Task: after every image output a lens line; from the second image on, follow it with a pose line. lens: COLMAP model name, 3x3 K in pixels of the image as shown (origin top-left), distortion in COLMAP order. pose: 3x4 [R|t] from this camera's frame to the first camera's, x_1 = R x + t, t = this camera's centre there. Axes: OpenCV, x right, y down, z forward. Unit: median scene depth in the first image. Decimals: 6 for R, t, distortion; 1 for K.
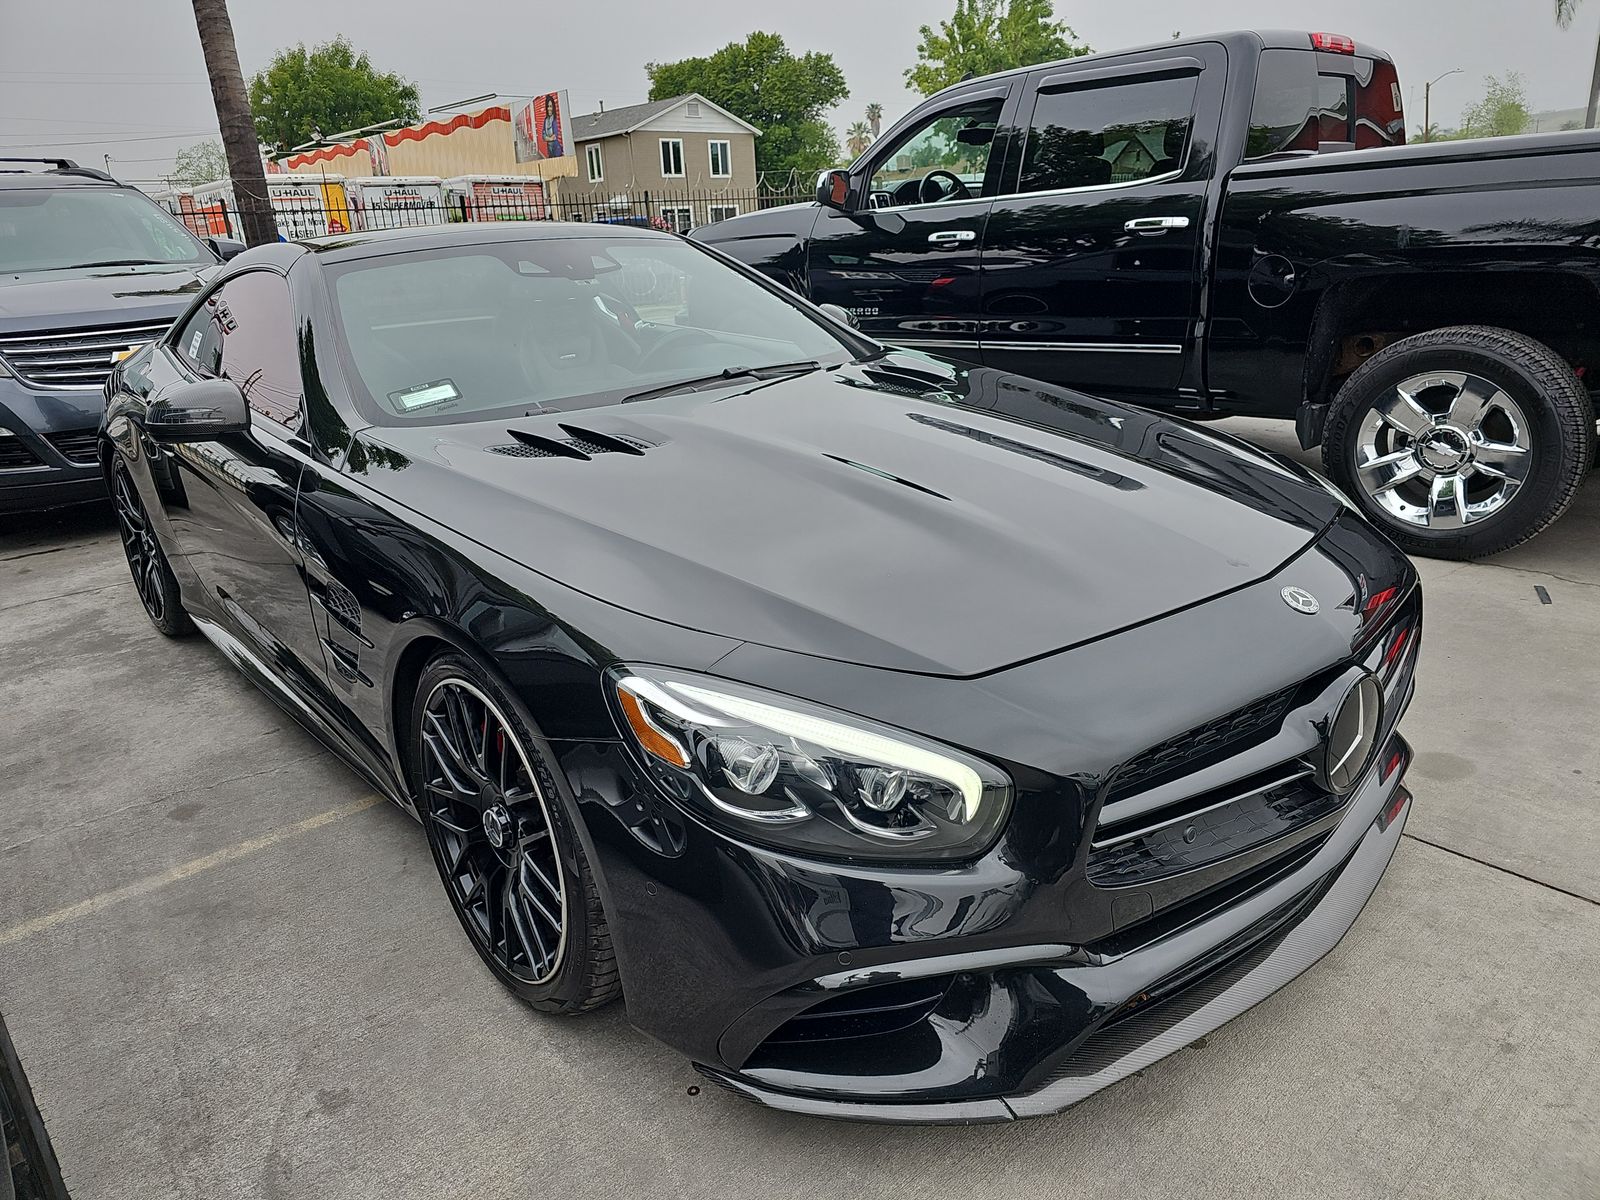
lens RADIAL K [[1076.8, 0, 800.0], [0, 1076.8, 600.0], [0, 0, 1]] dist [0.053945, -0.061893]
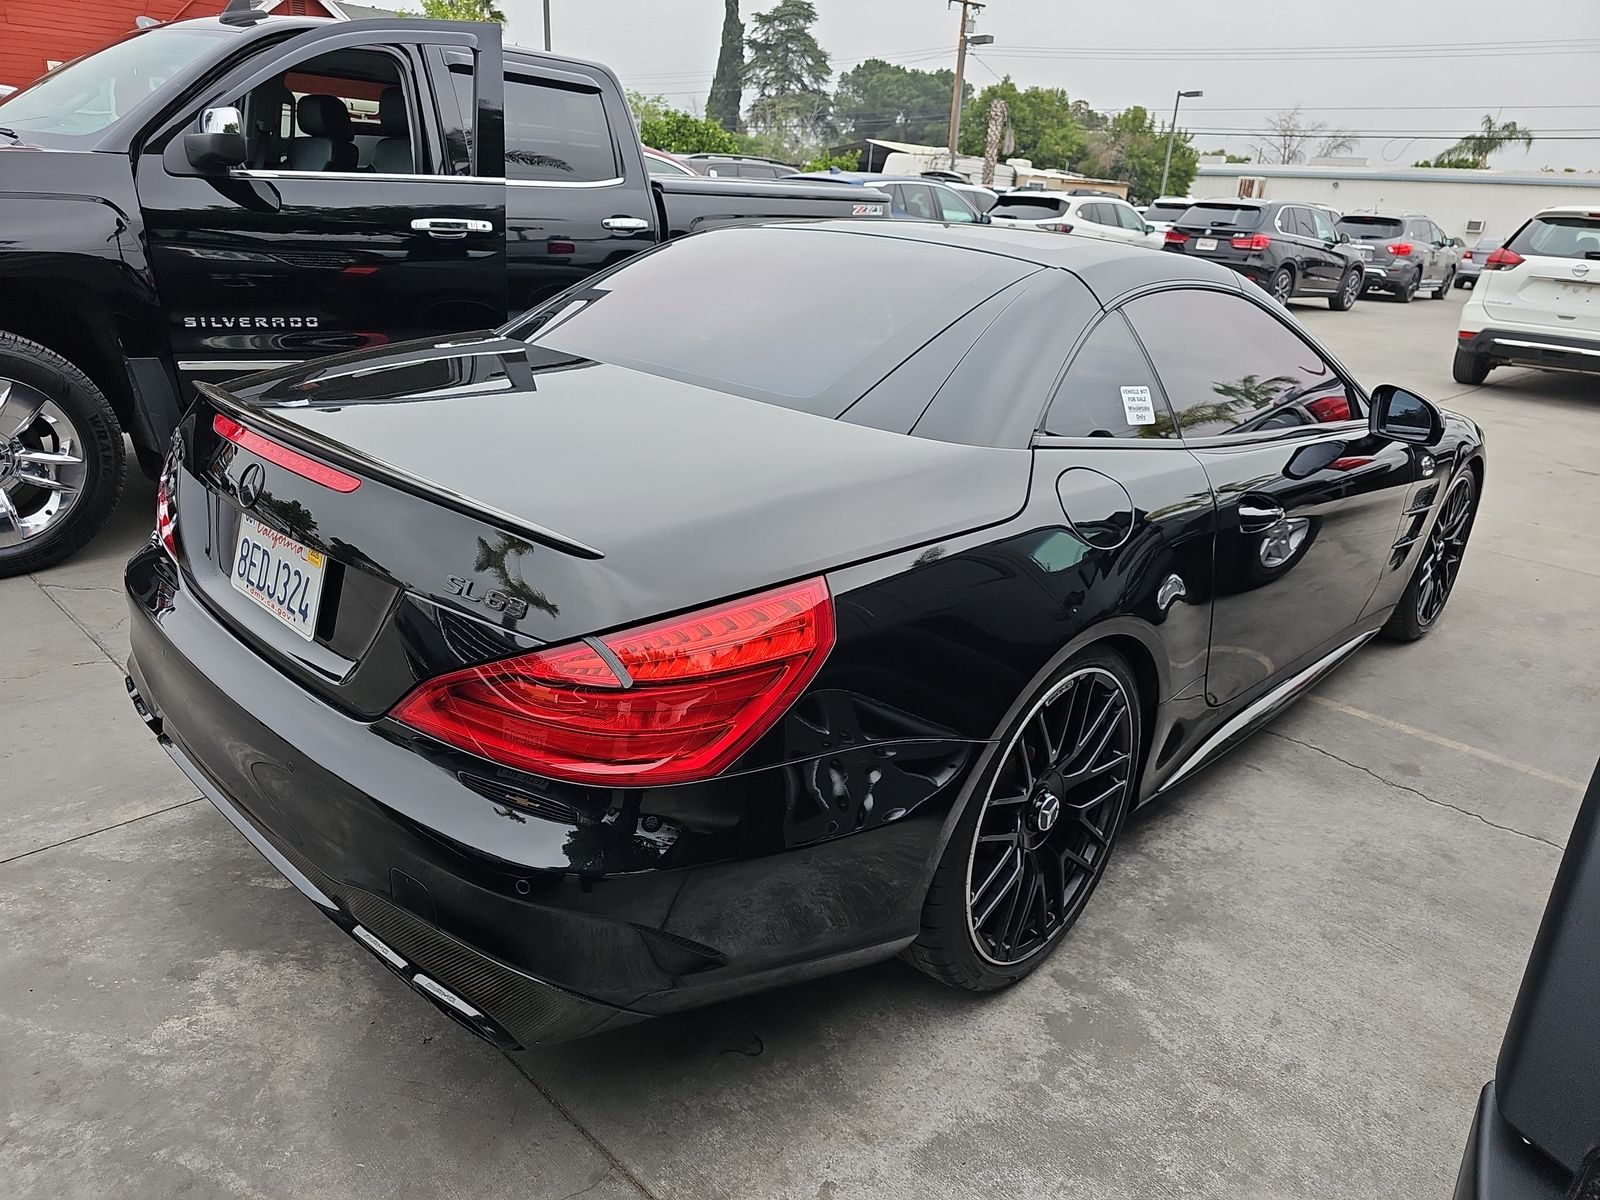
lens RADIAL K [[1167.0, 0, 800.0], [0, 1167.0, 600.0], [0, 0, 1]] dist [-0.026162, -0.001904]
pose [[-0.145339, -0.248049, 0.957783, -0.869436], [0.274043, 0.920093, 0.279873, -0.249972], [-0.950672, 0.303150, -0.065750, 0.907360]]
